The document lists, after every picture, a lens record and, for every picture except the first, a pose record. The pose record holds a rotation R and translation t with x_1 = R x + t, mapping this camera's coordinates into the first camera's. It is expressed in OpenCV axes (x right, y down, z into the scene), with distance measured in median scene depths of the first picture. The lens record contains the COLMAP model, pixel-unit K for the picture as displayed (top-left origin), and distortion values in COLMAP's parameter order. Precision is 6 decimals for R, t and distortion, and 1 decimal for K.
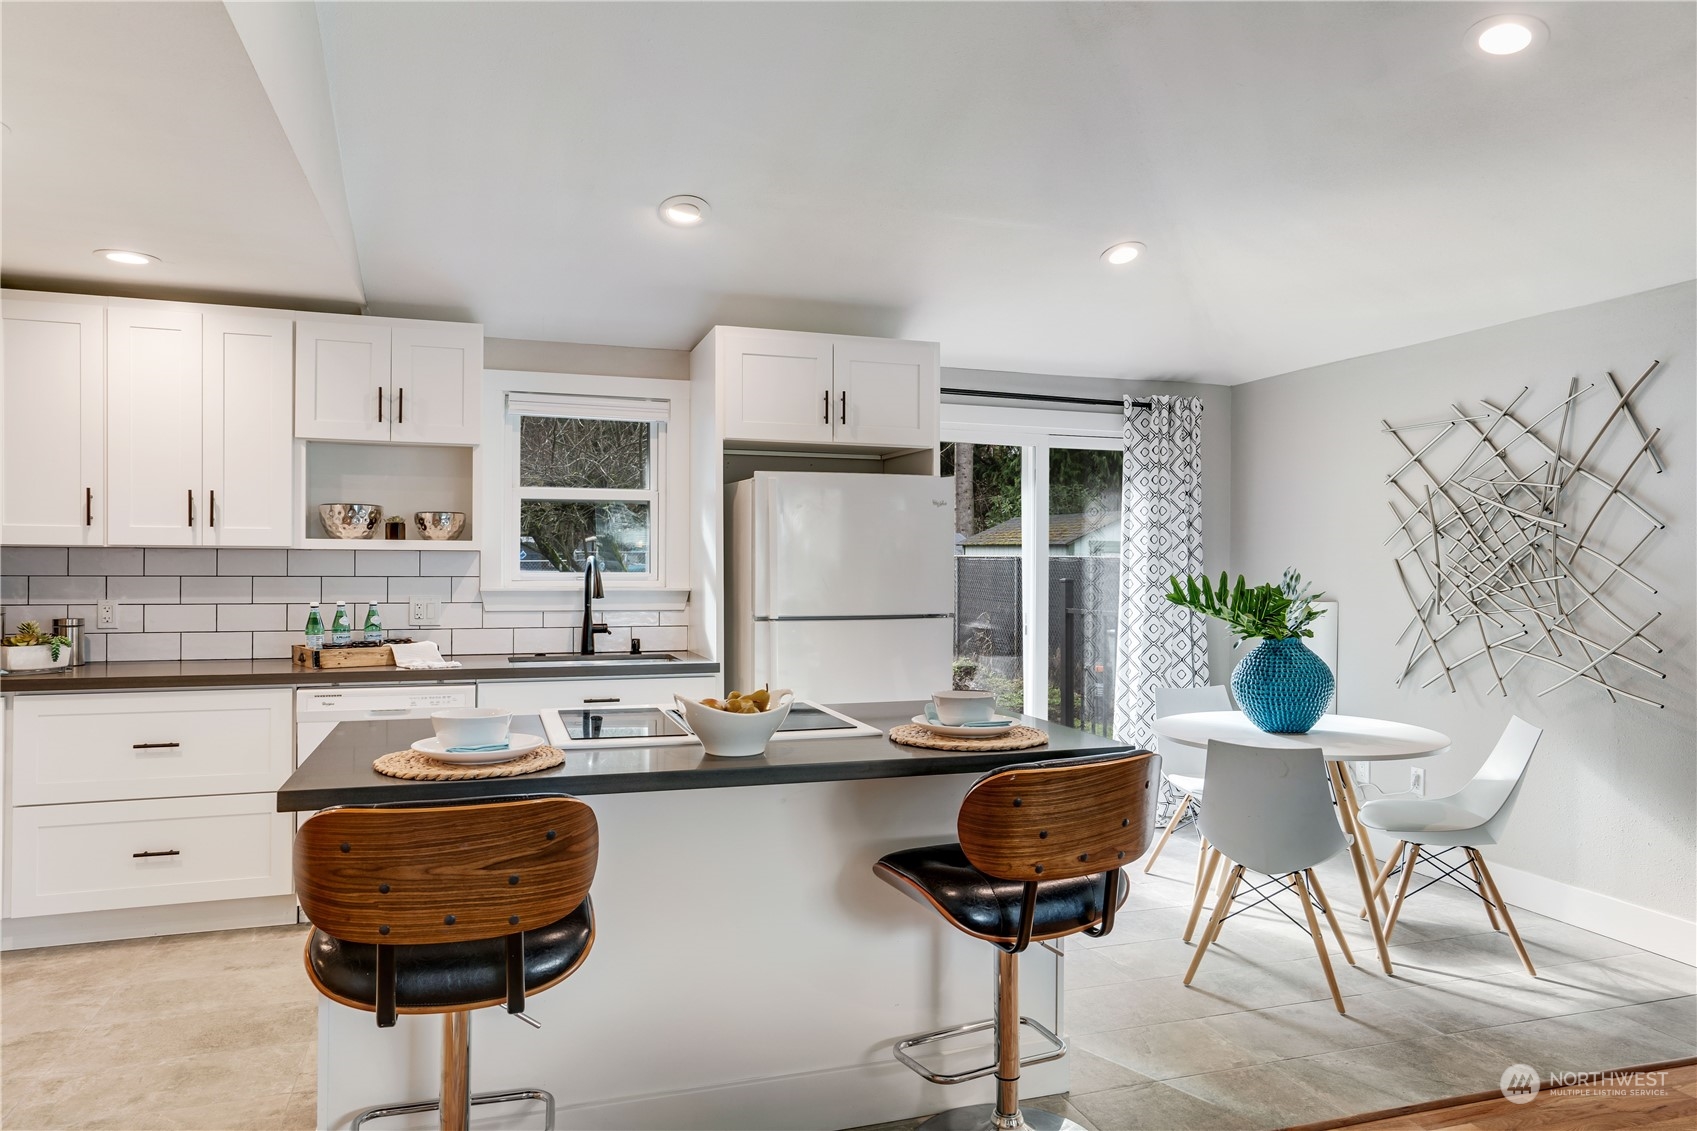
lens RADIAL K [[1097.8, 0, 821.4], [0, 1097.8, 567.6], [0, 0, 1]] dist [0.001031, 0.023458]
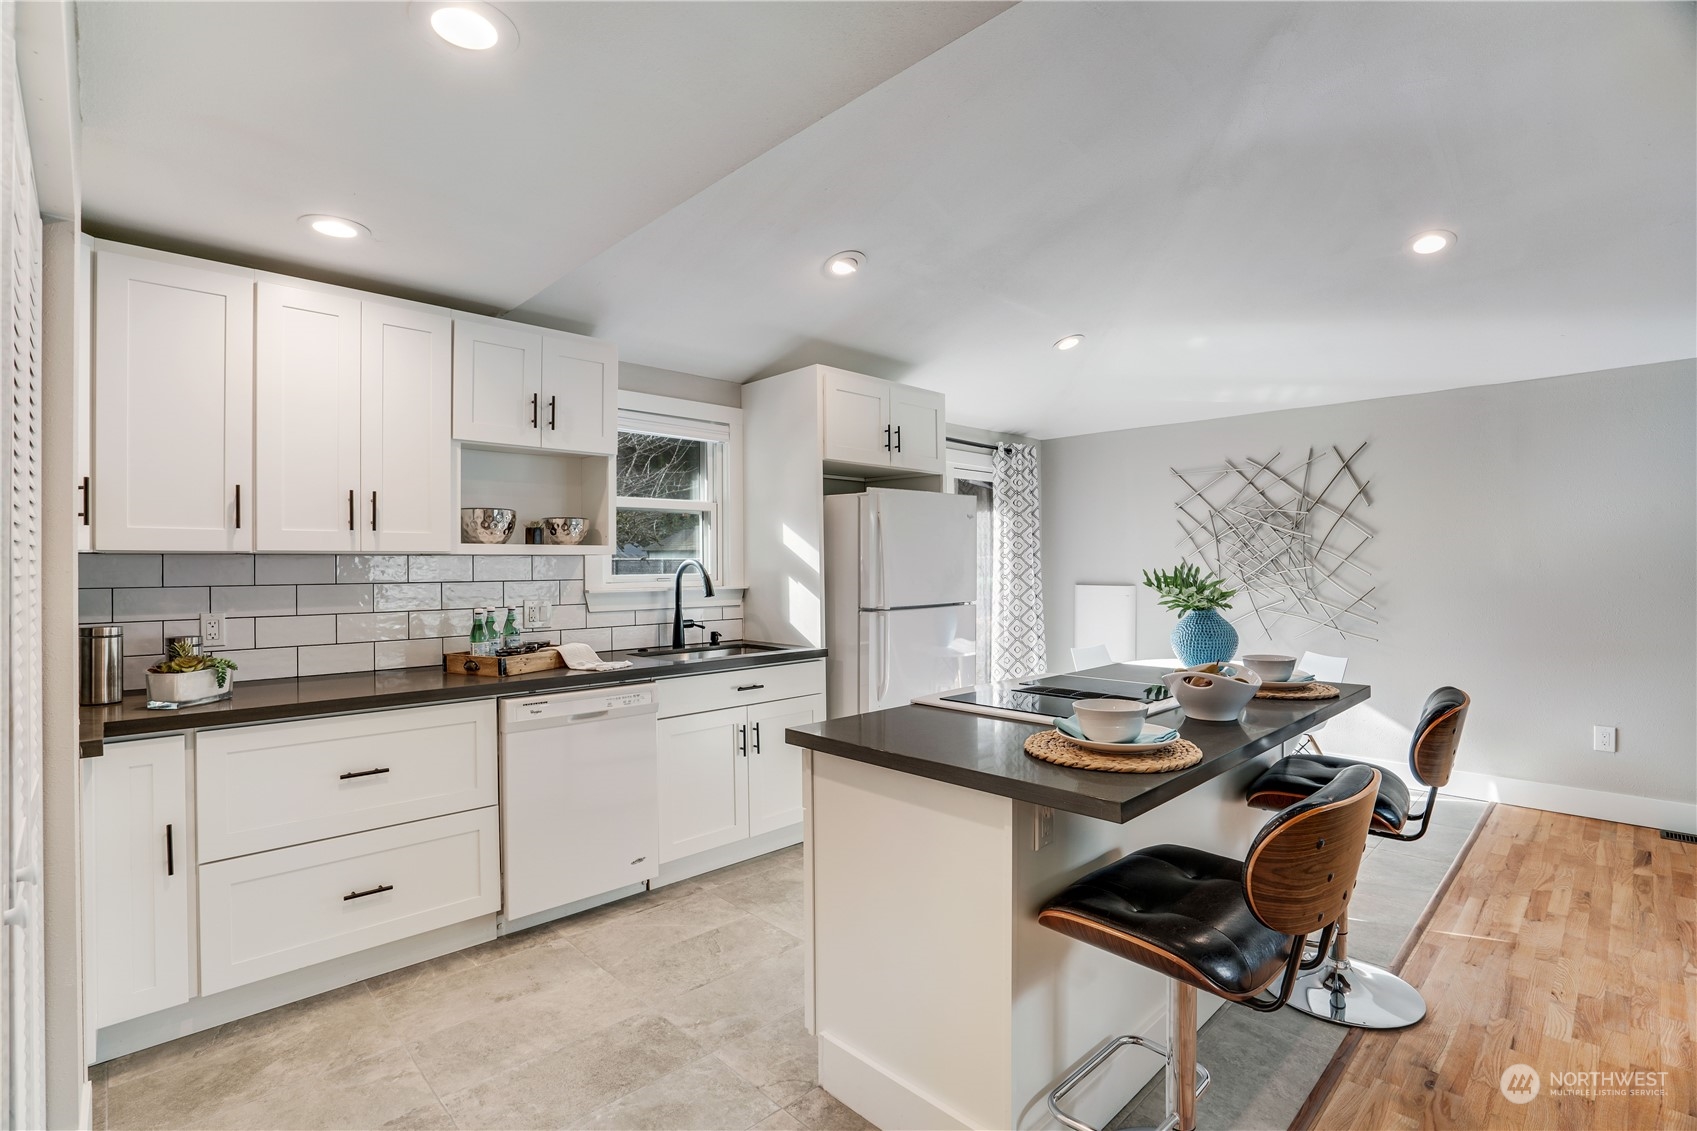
lens RADIAL K [[800.0, 0, 820.9], [0, 800.0, 564.1], [0, 0, 1]] dist [-0.043387, 0.016034]
pose [[0.901014, -0.010721, 0.433658, -0.481371], [0.012313, 0.999924, -0.000862, -0.003531], [-0.433616, 0.006116, 0.901077, 0.228440]]
